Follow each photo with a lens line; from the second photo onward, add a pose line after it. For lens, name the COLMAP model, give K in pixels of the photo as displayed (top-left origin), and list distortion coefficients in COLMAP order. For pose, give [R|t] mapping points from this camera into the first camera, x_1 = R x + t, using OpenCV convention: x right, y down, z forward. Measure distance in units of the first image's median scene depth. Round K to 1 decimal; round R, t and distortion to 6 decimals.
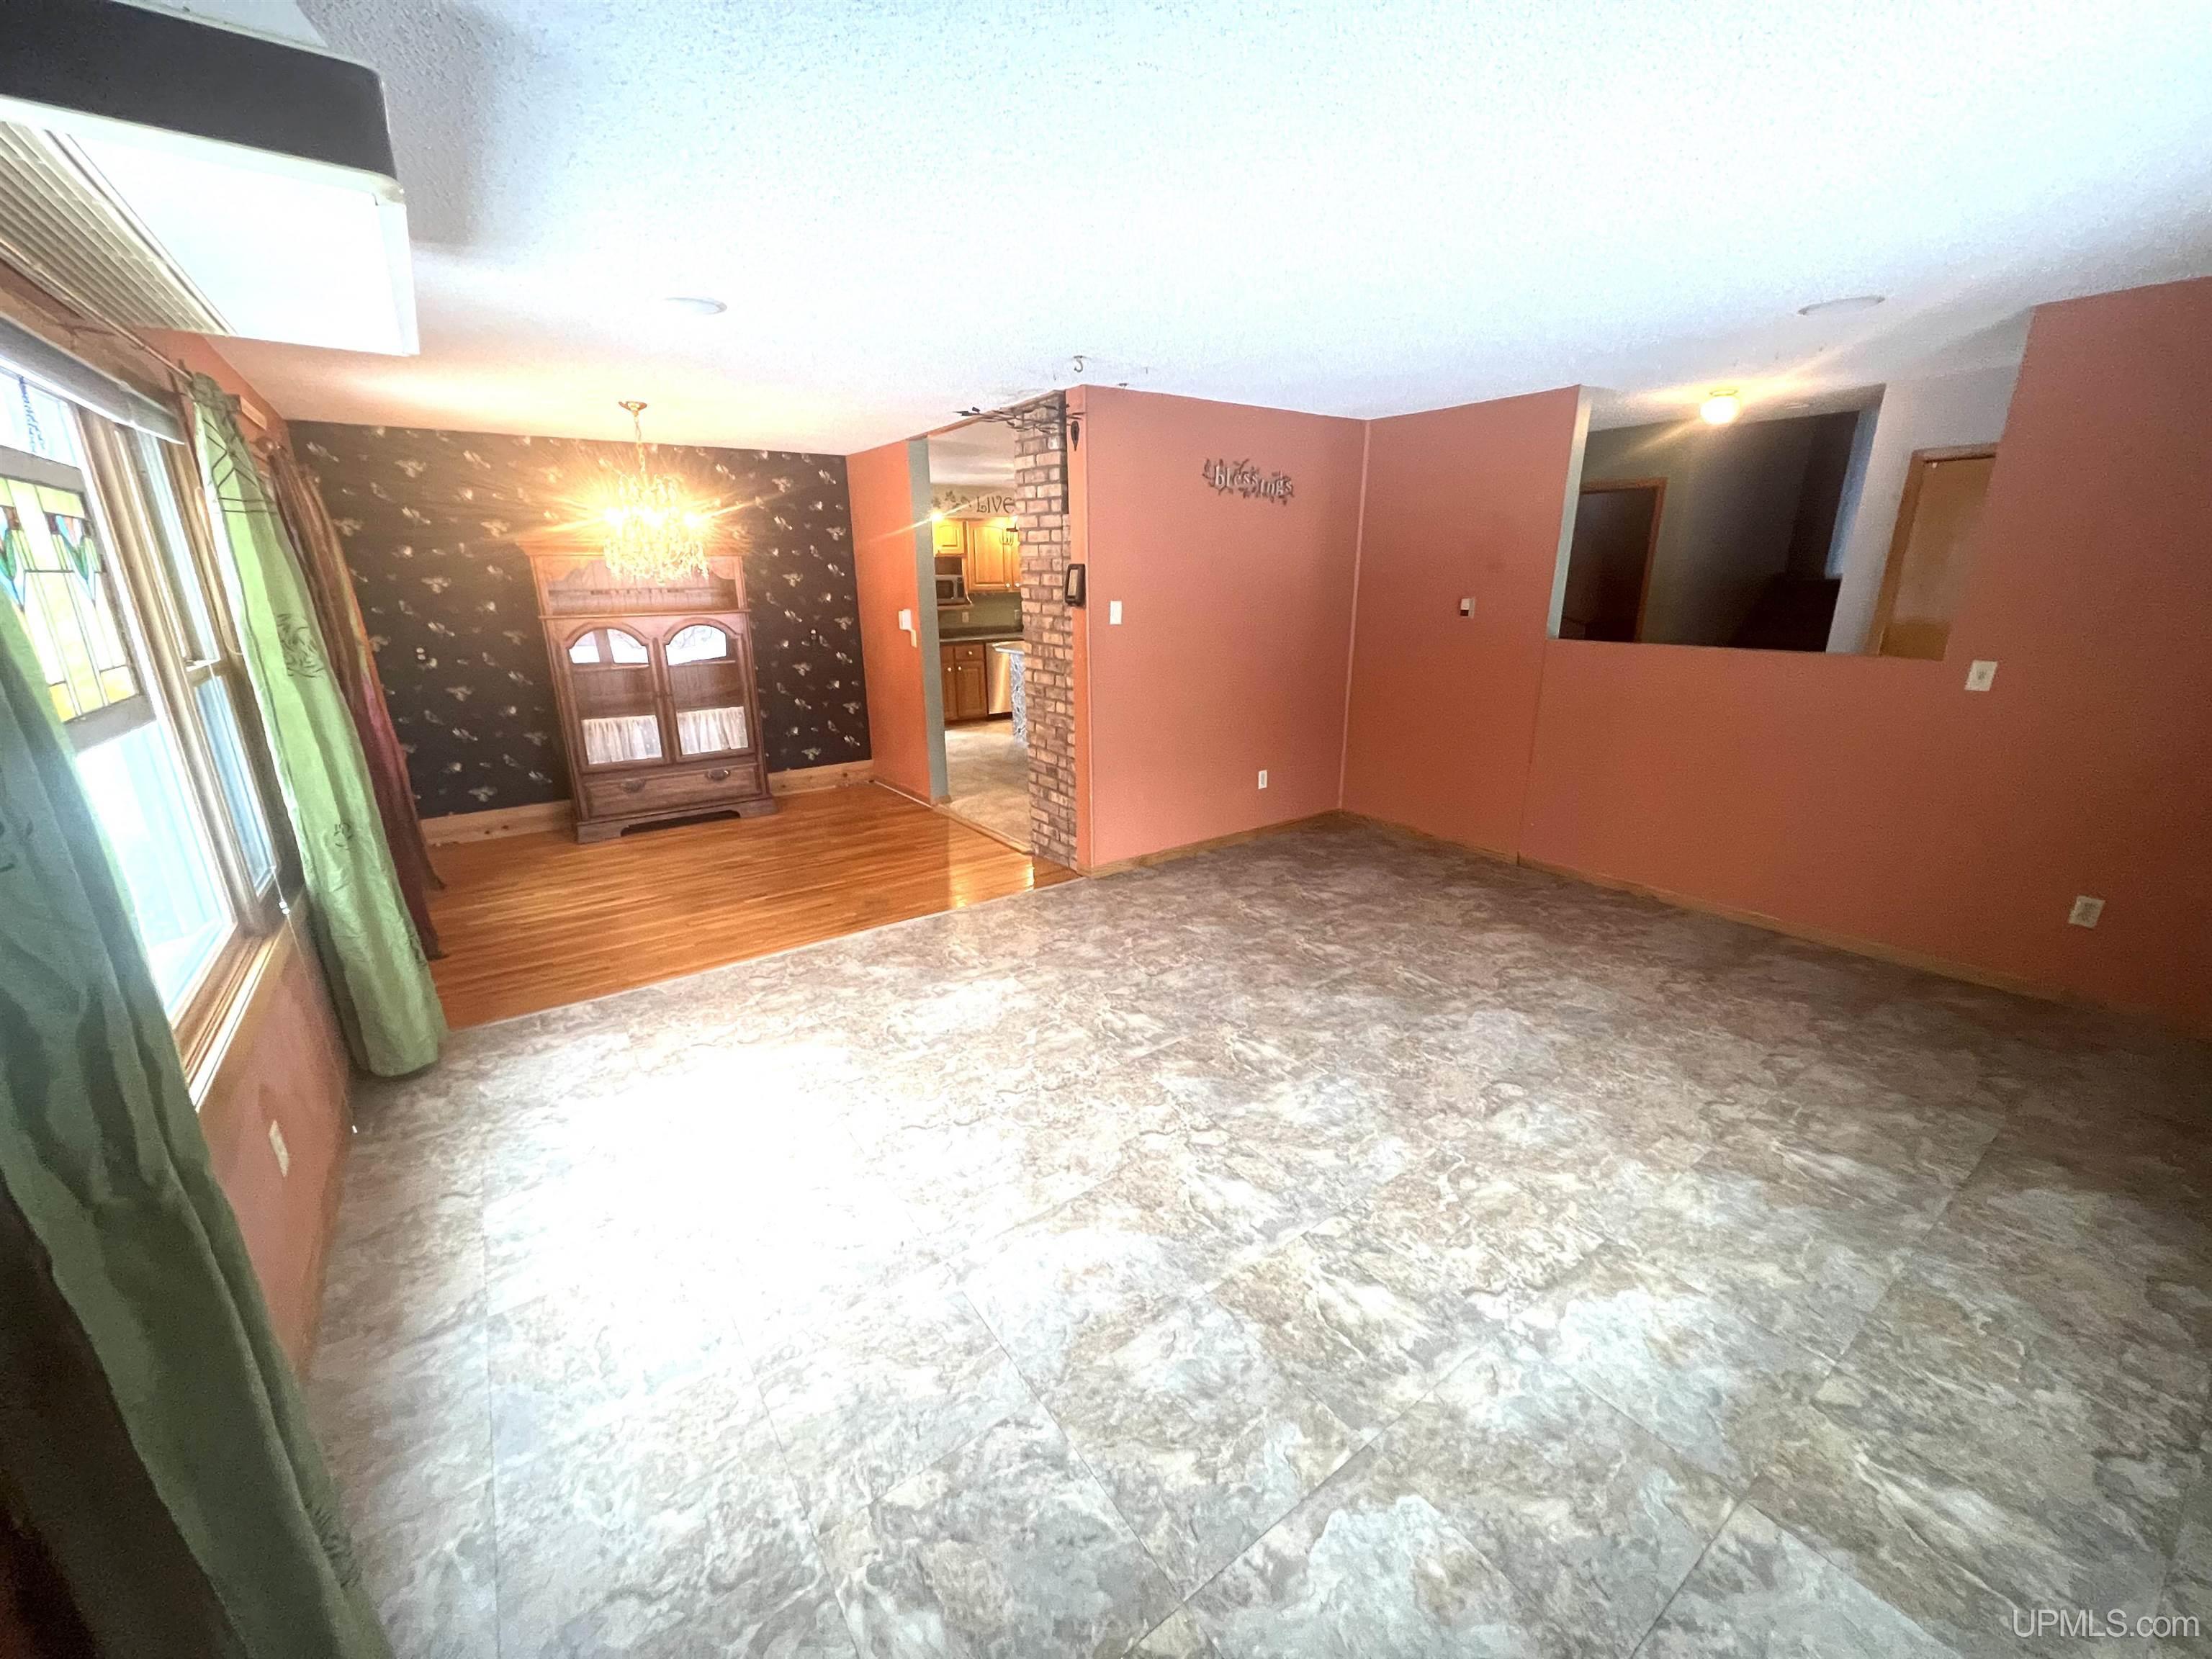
lens RADIAL K [[879.6, 0, 1110.3], [0, 879.6, 834.0], [0, 0, 1]] dist [-0.000663, 0.001205]
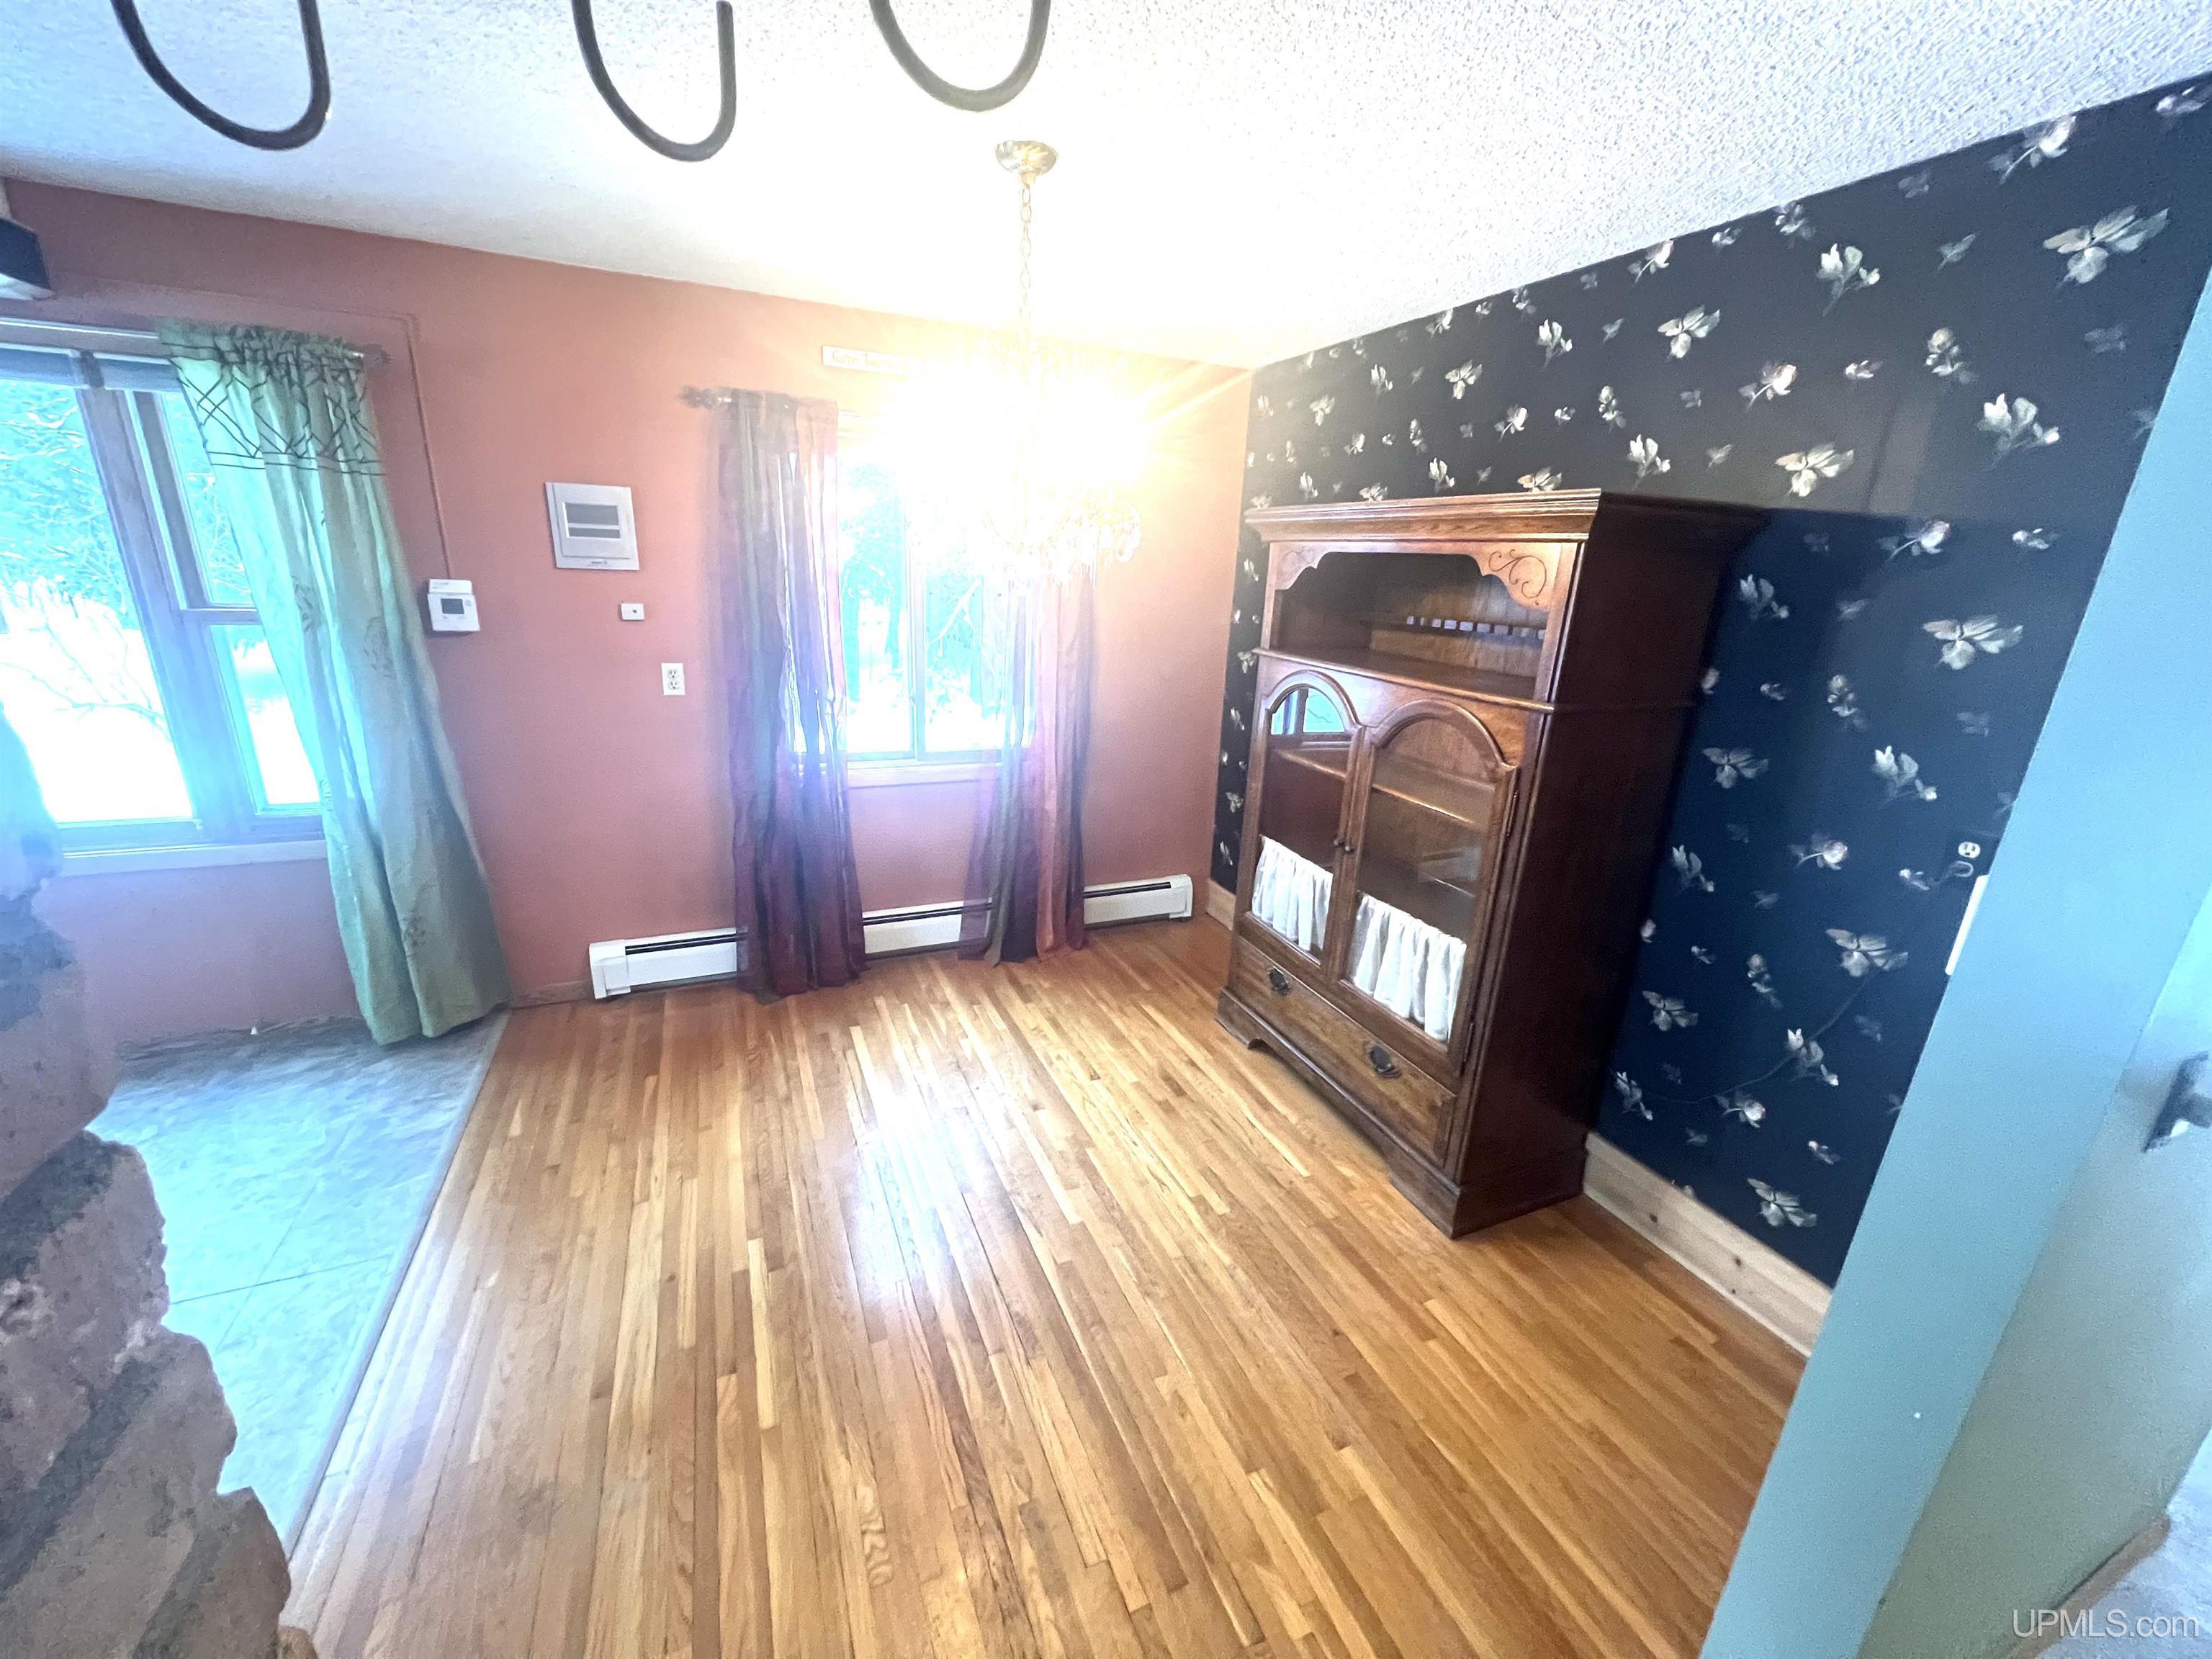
lens RADIAL K [[879.6, 0, 1103.5], [0, 879.6, 829.8], [0, 0, 1]] dist [-0.000663, 0.001205]
pose [[-0.212889, 0.283937, -0.934911, -0.084148], [-0.321380, 0.883256, 0.341430, -0.408664], [0.922710, 0.373148, -0.096784, 1.345419]]
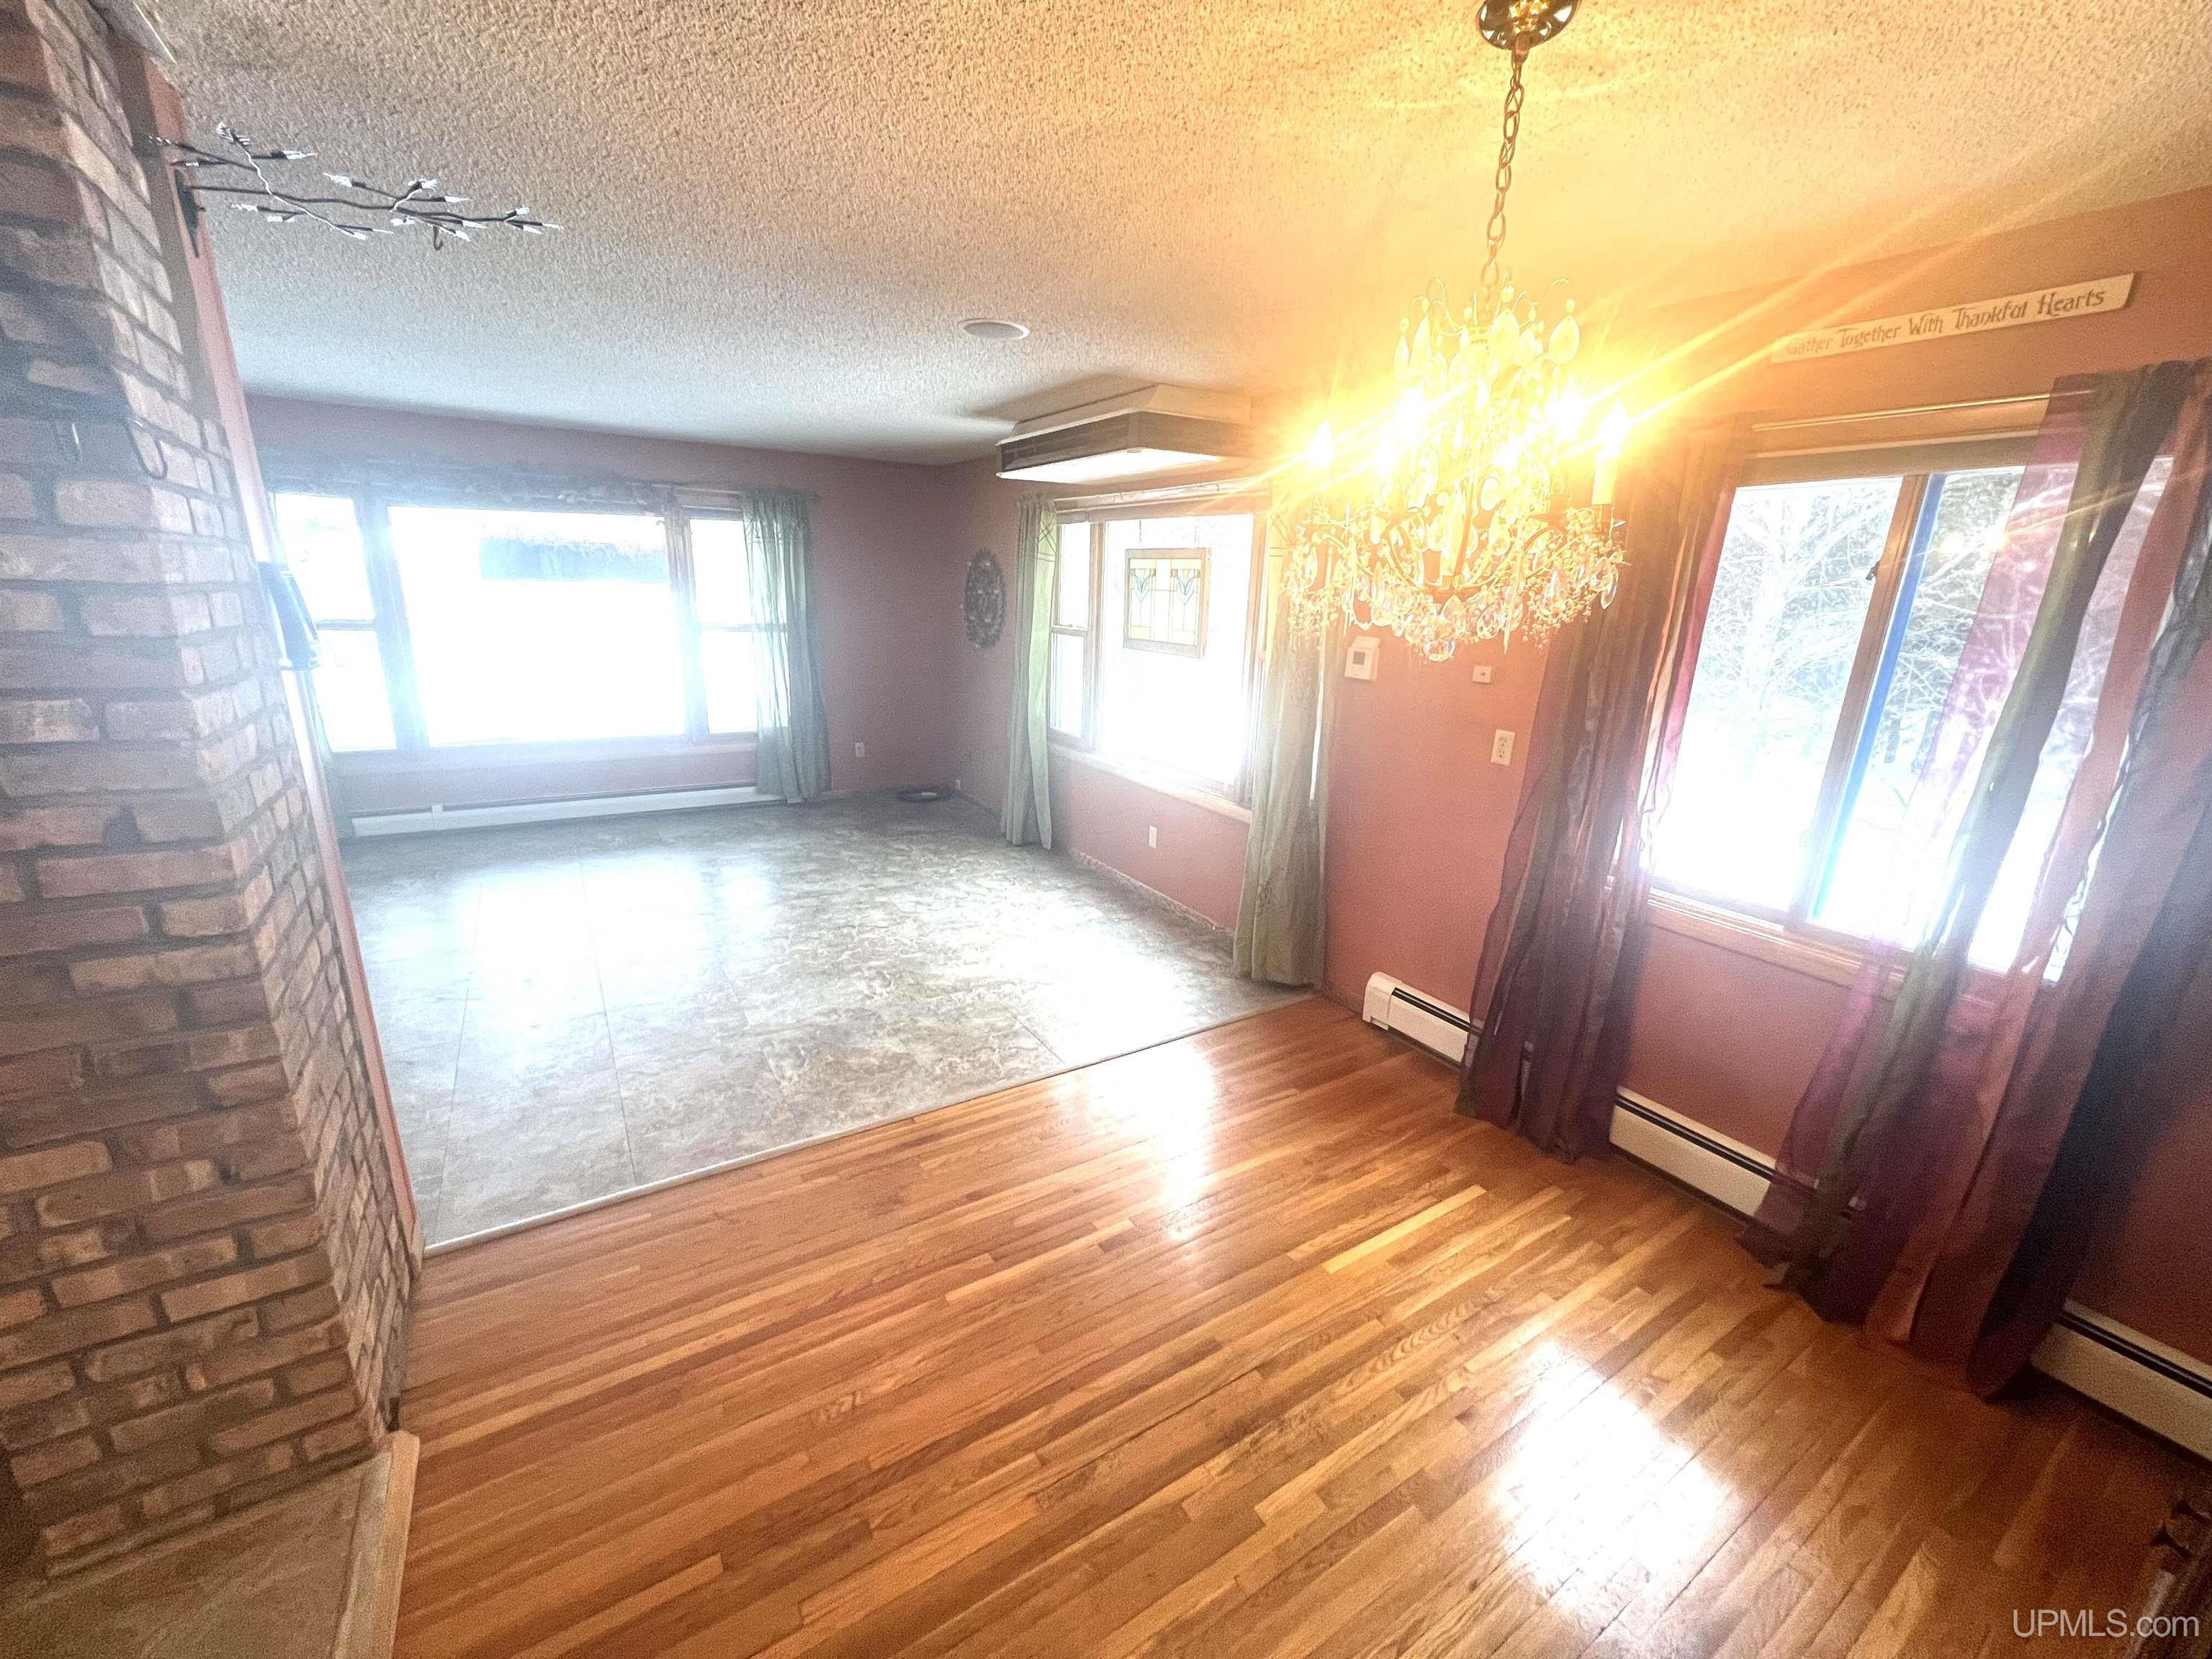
lens RADIAL K [[879.6, 0, 1101.8], [0, 879.6, 829.8], [0, 0, 1]] dist [-0.000663, 0.001205]
pose [[-0.997605, -0.042605, 0.054492, -0.492607], [-0.006713, 0.843707, 0.536762, -0.475220], [-0.068844, 0.535111, -0.841972, 1.556645]]
